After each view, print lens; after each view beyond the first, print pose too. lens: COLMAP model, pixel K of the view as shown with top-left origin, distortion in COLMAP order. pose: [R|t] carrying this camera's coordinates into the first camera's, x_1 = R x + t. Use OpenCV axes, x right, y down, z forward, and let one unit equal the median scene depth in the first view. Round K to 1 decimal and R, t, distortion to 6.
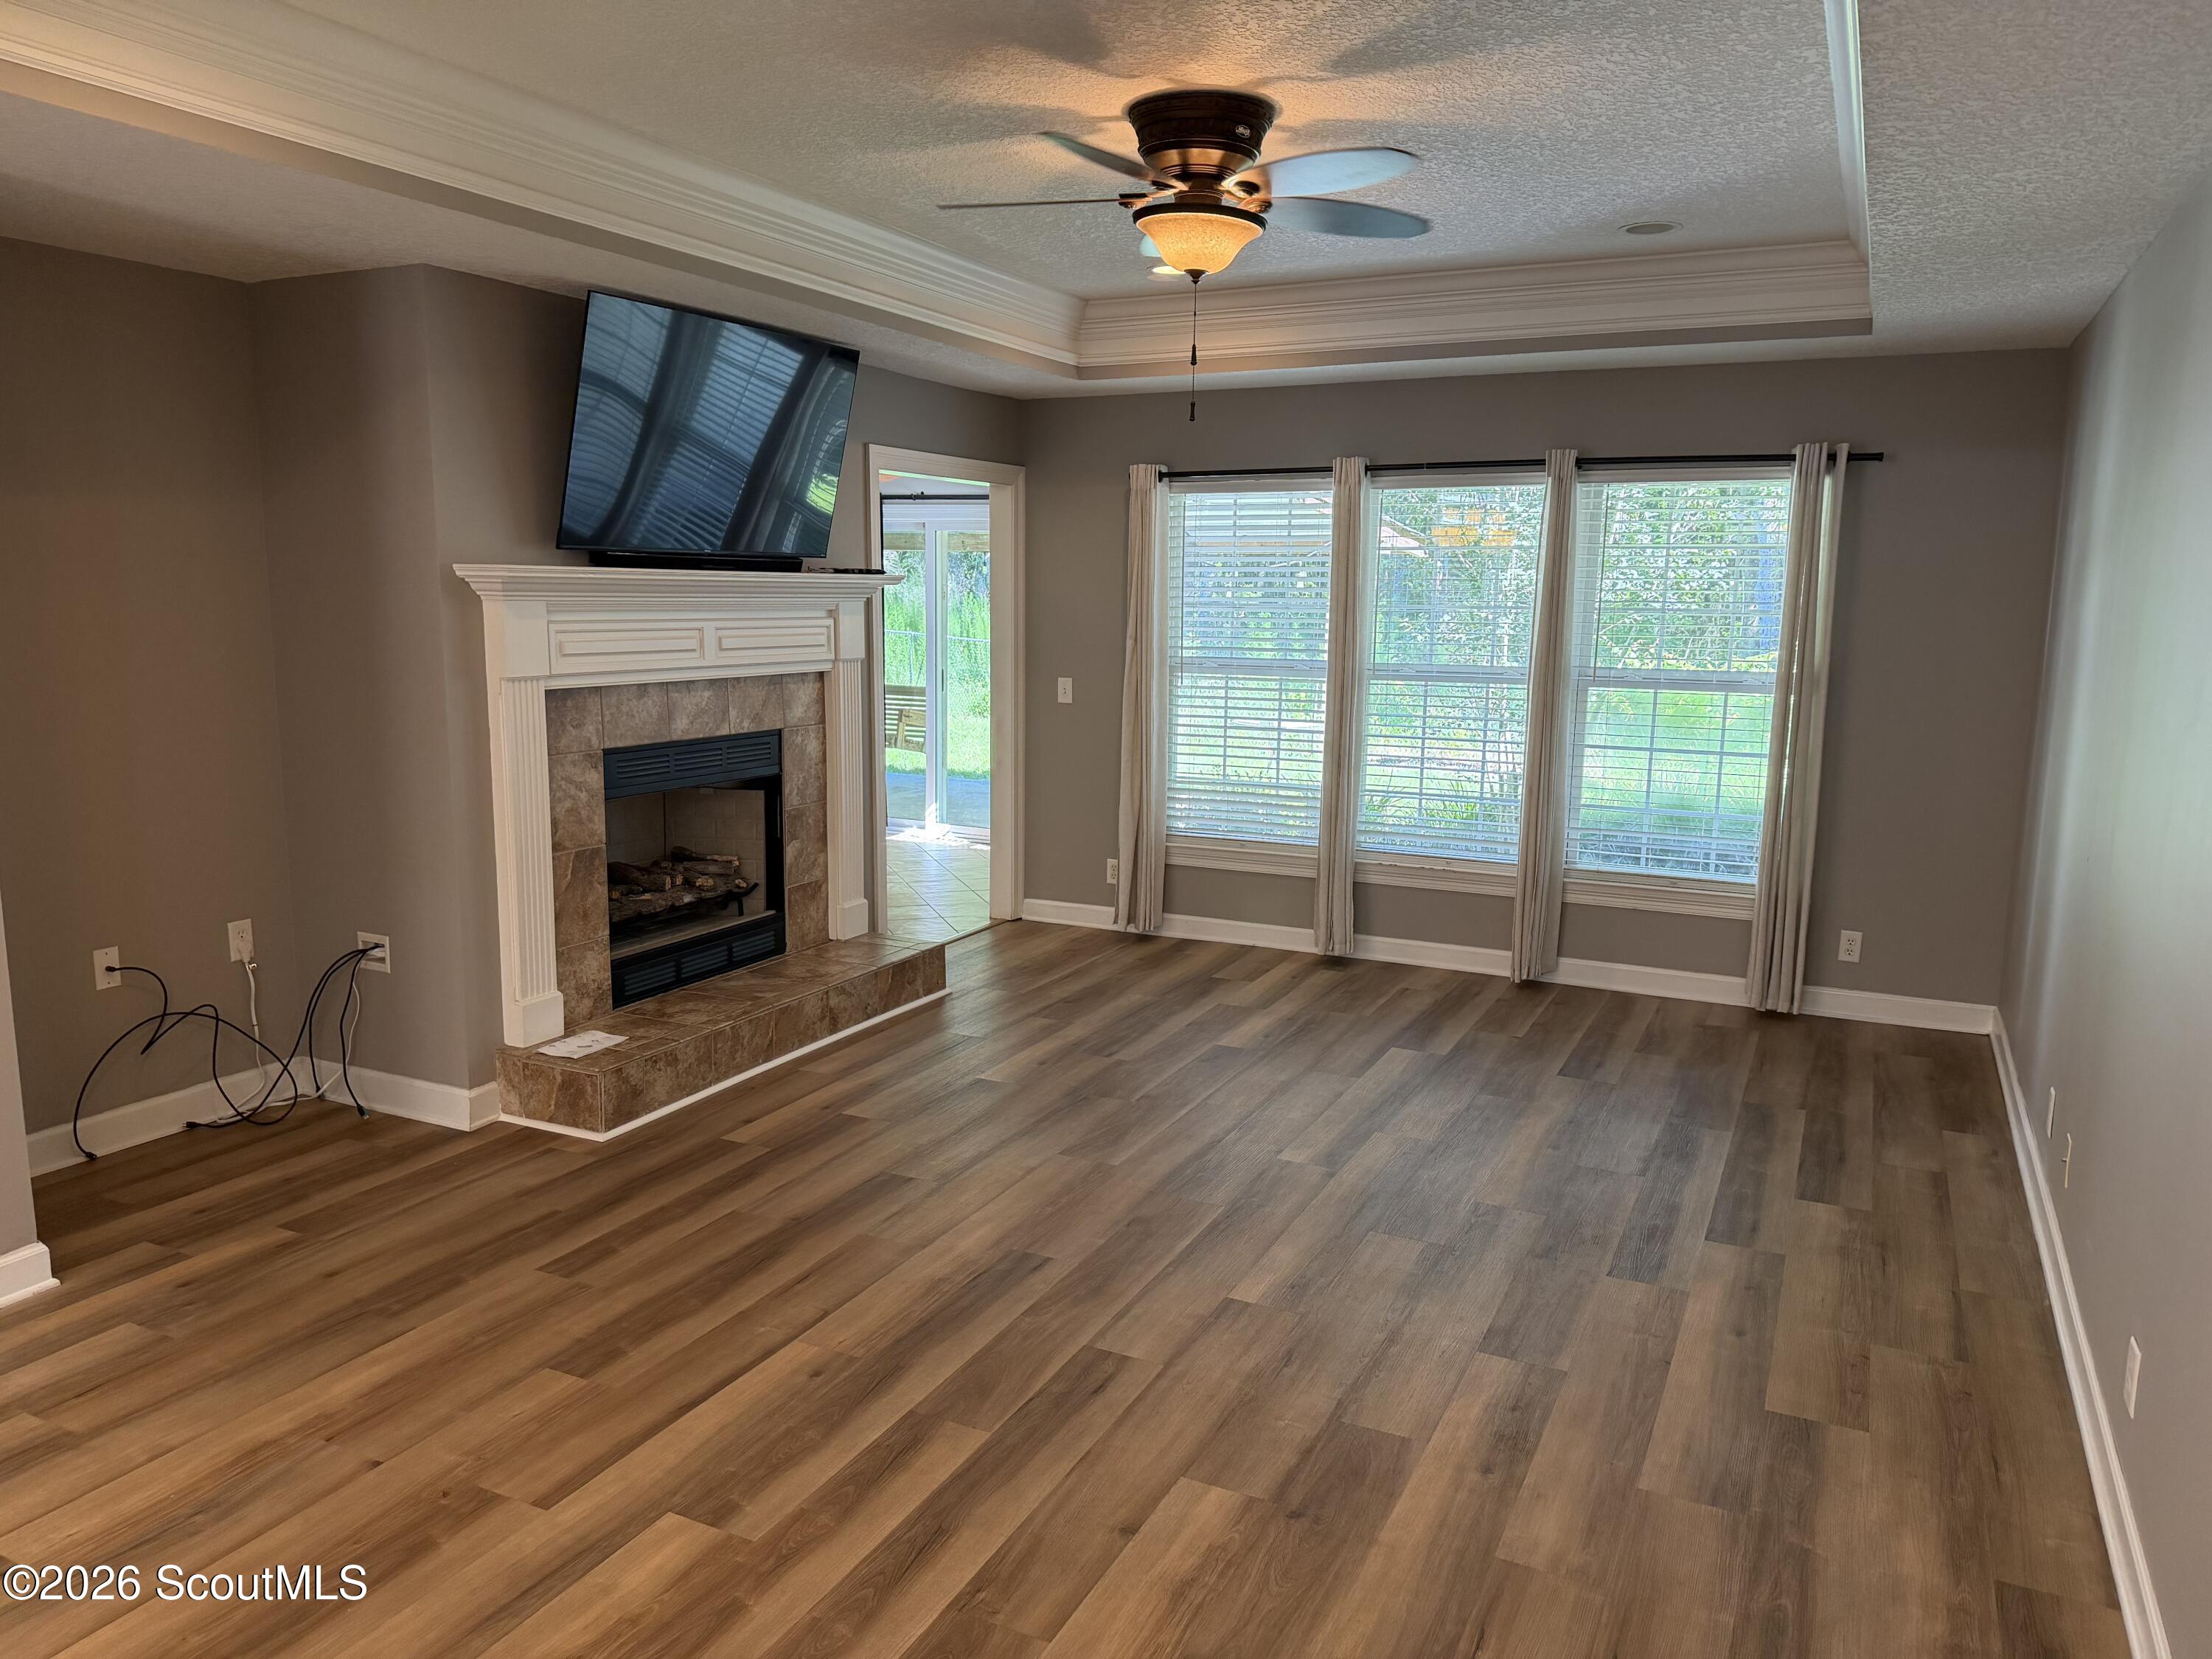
lens RADIAL K [[1565.7, 0, 1088.8], [0, 1565.7, 831.1], [0, 0, 1]] dist [0.061283, -0.102144]
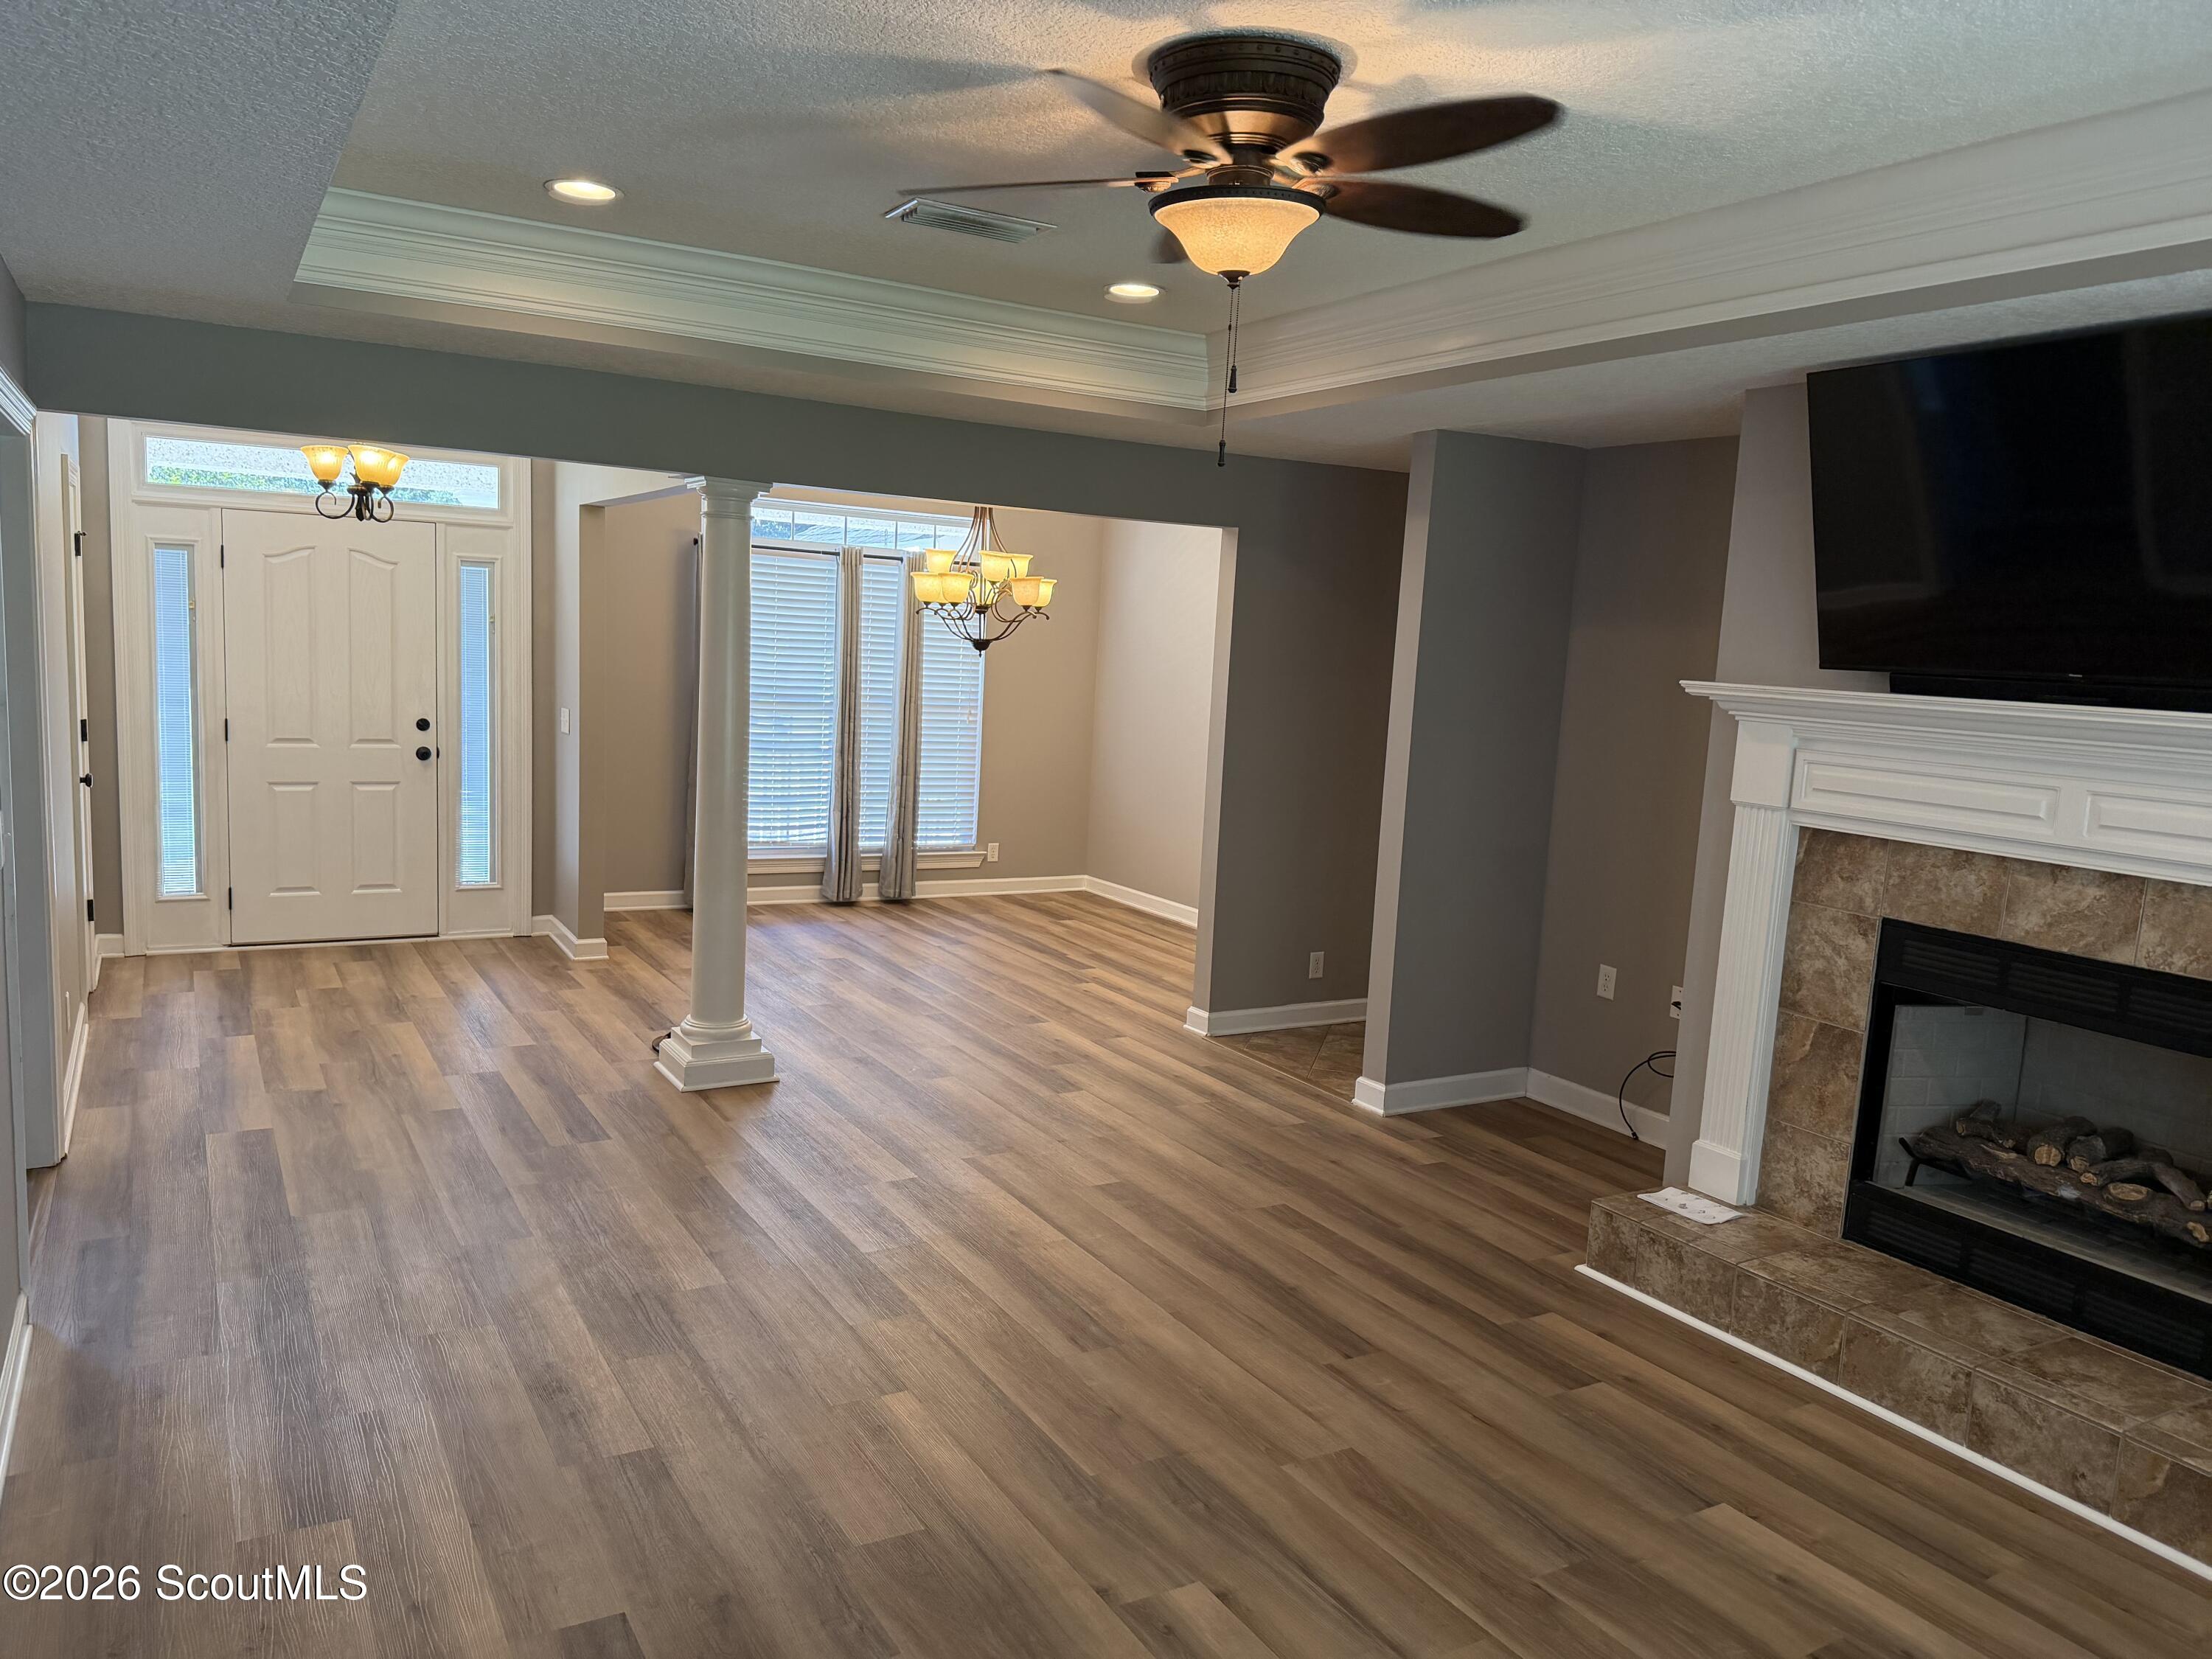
lens RADIAL K [[1565.7, 0, 1088.8], [0, 1565.7, 831.1], [0, 0, 1]] dist [0.061283, -0.102144]
pose [[-0.561175, 0.059355, -0.825566, 0.620064], [-0.185489, 0.963038, 0.195324, -0.188463], [0.806645, 0.262745, -0.529424, 1.162131]]
